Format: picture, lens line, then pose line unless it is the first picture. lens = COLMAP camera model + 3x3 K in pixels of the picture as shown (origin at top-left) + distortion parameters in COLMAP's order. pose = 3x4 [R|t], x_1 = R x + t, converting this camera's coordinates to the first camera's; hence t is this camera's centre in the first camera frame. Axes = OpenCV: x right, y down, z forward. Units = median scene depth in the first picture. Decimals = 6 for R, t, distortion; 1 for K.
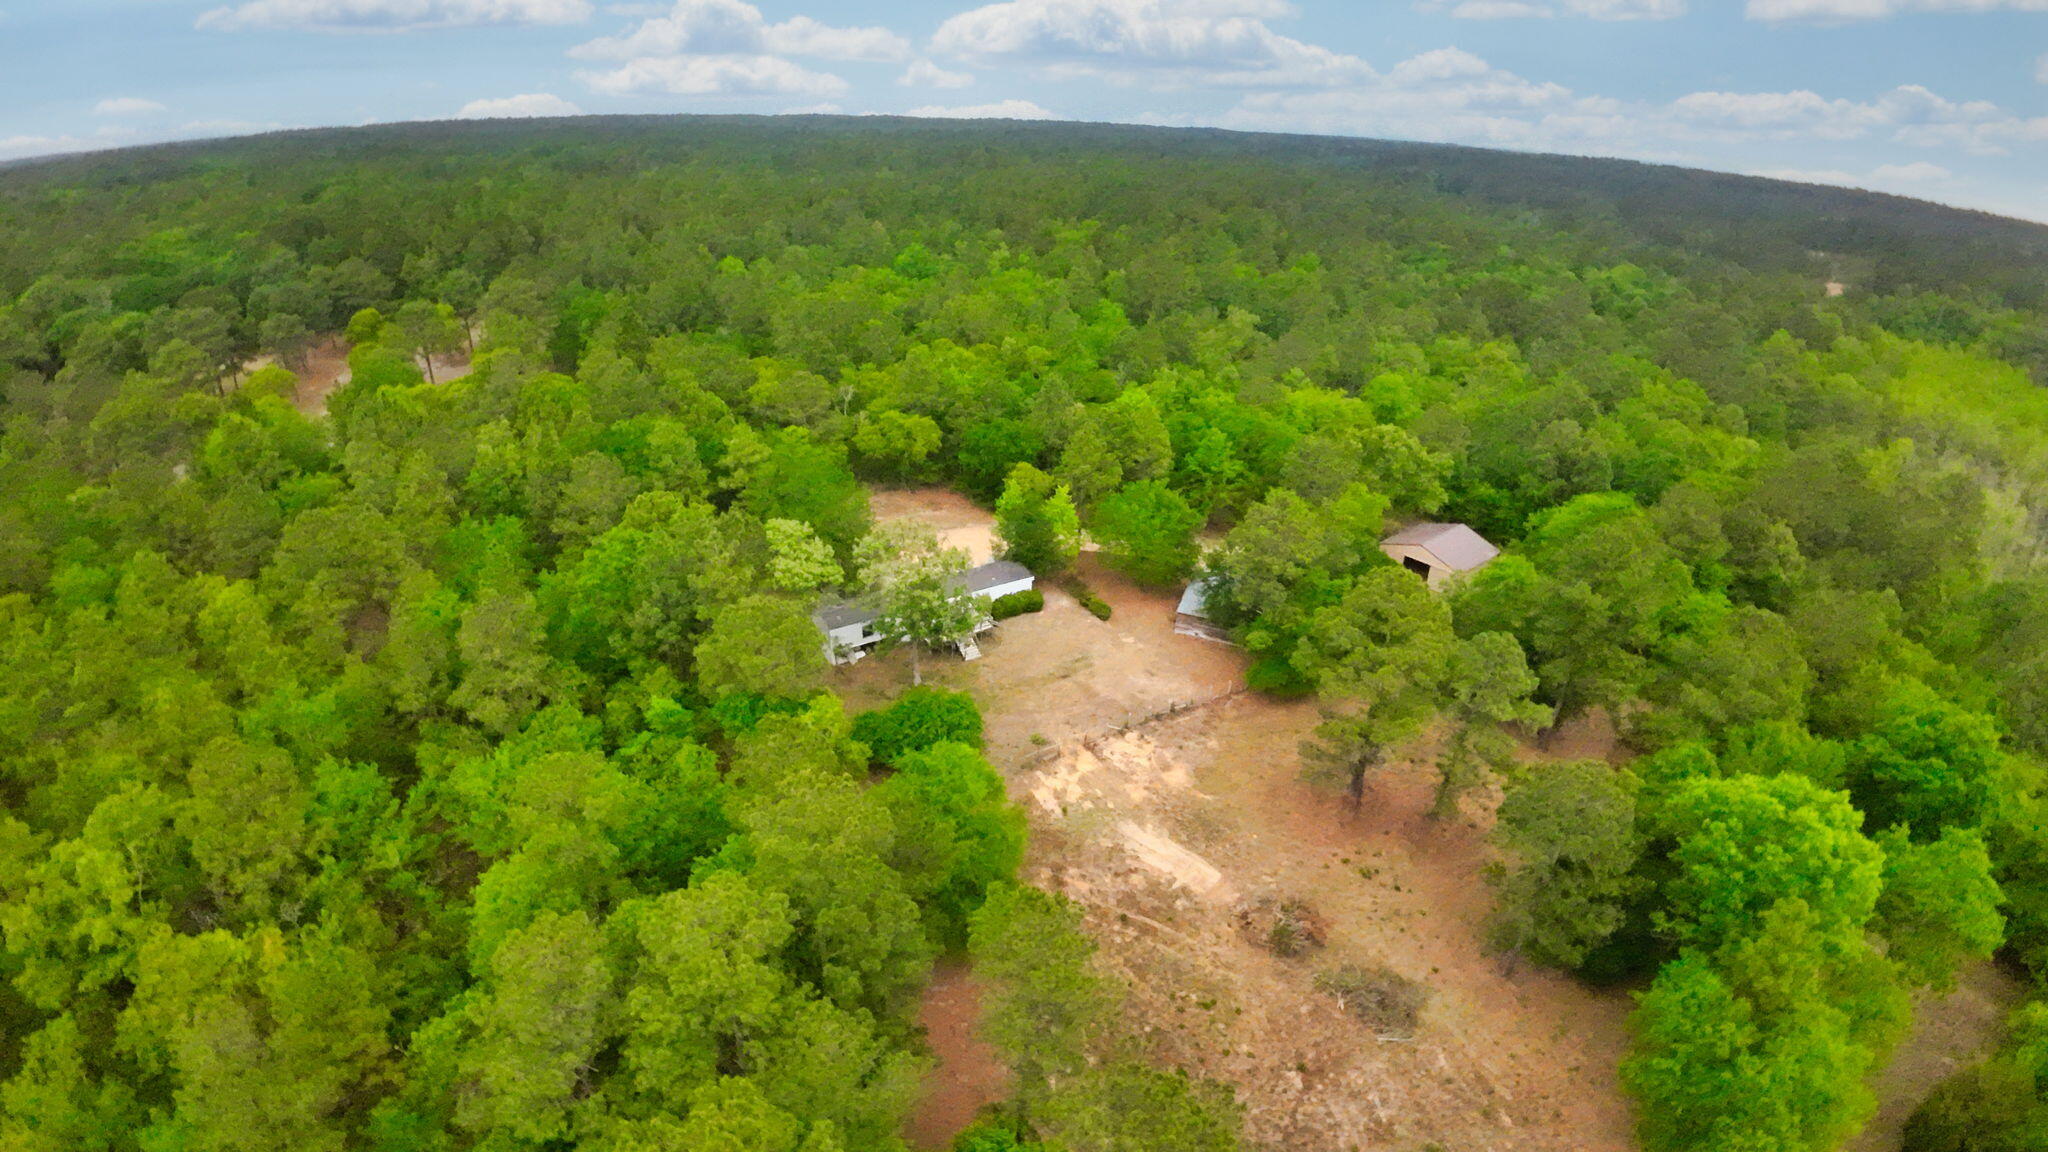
lens RADIAL K [[935.8, 0, 1011.9], [0, 935.8, 575.2], [0, 0, 1]] dist [-0.088883, -0.008578]
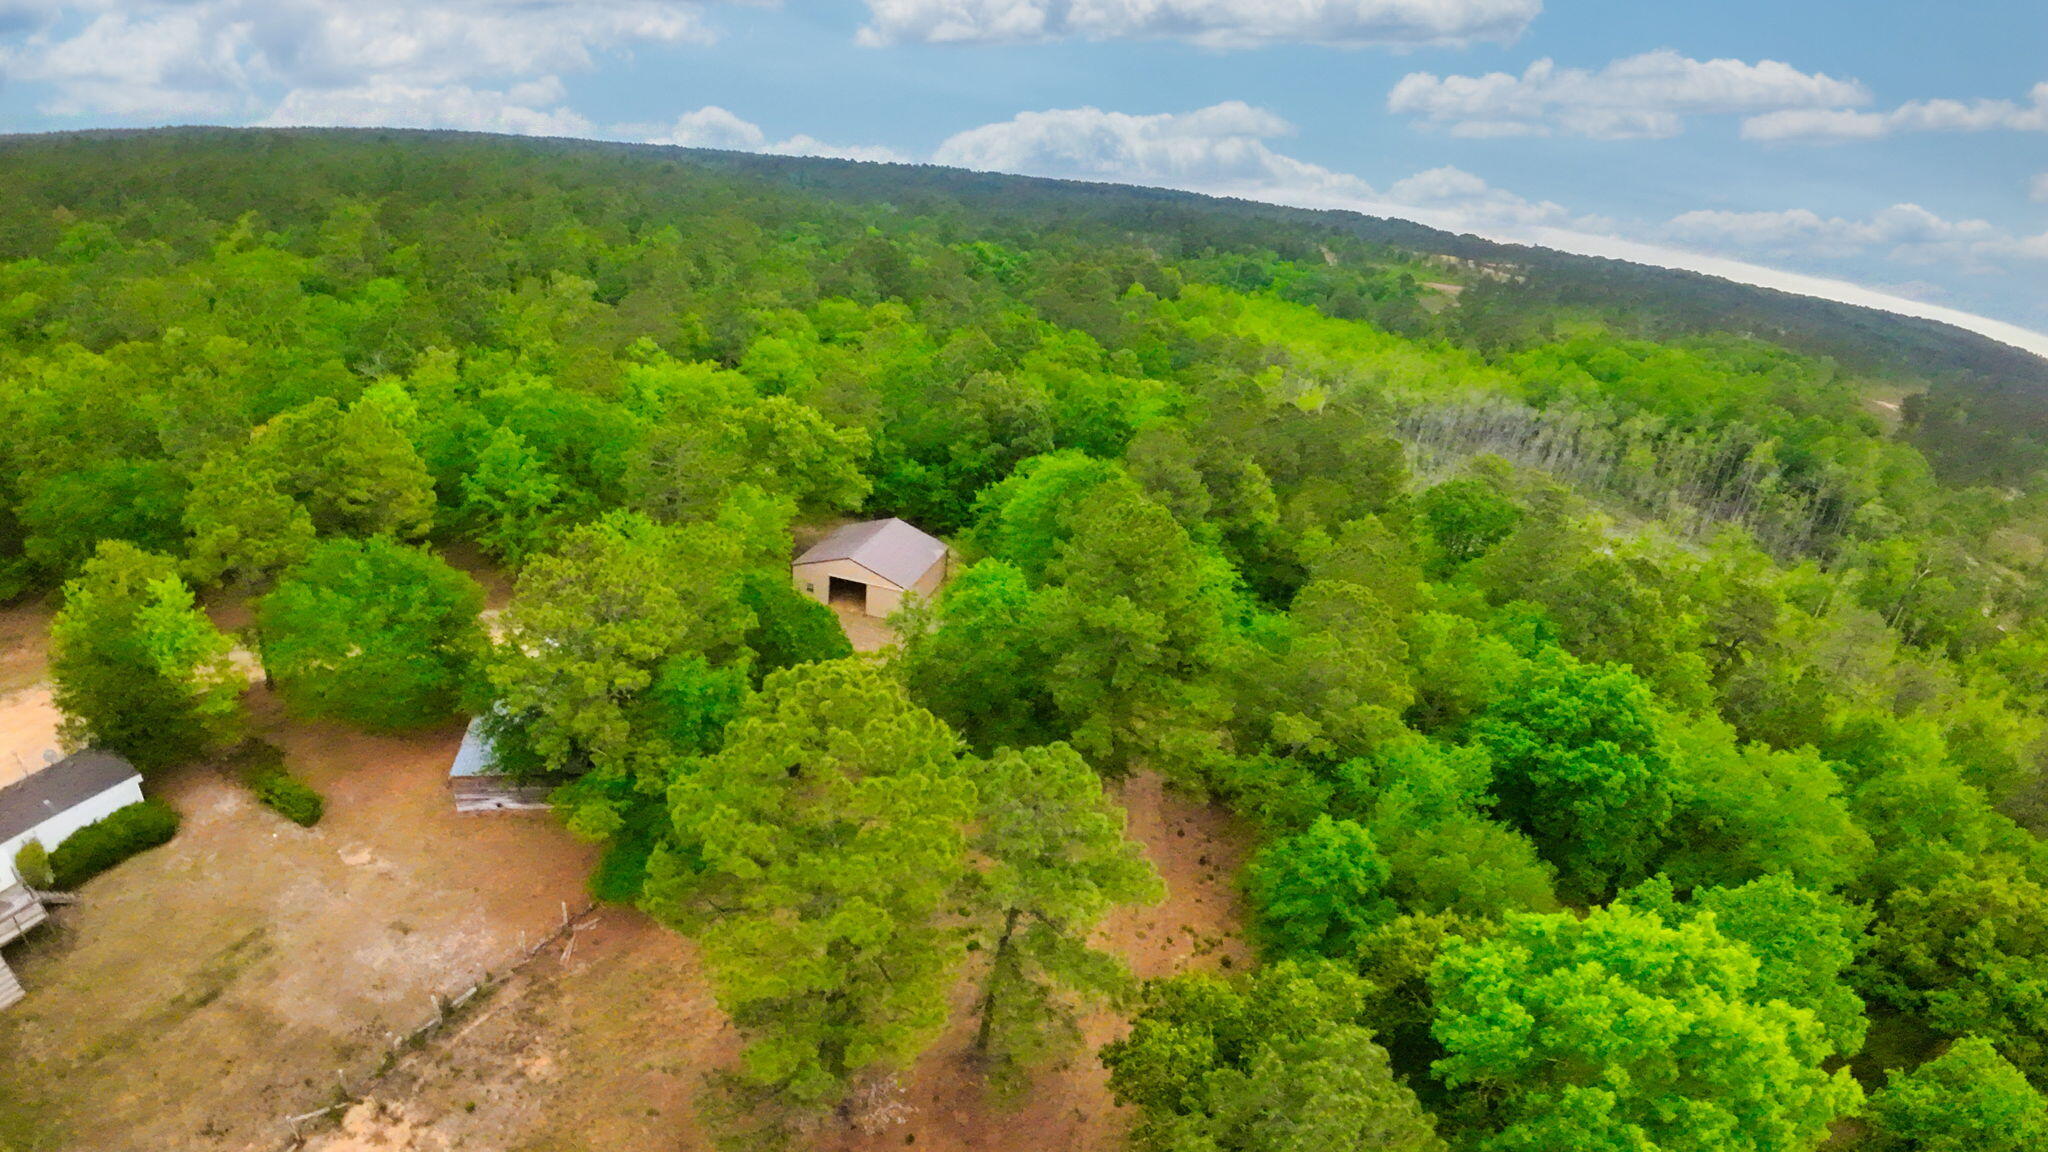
lens RADIAL K [[935.8, 0, 1011.9], [0, 935.8, 575.2], [0, 0, 1]] dist [-0.088883, -0.008578]
pose [[0.813169, -0.178545, 0.553966, 0.137860], [0.180107, 0.982261, 0.052205, -0.032673], [-0.553460, 0.057322, 0.830901, 0.313995]]
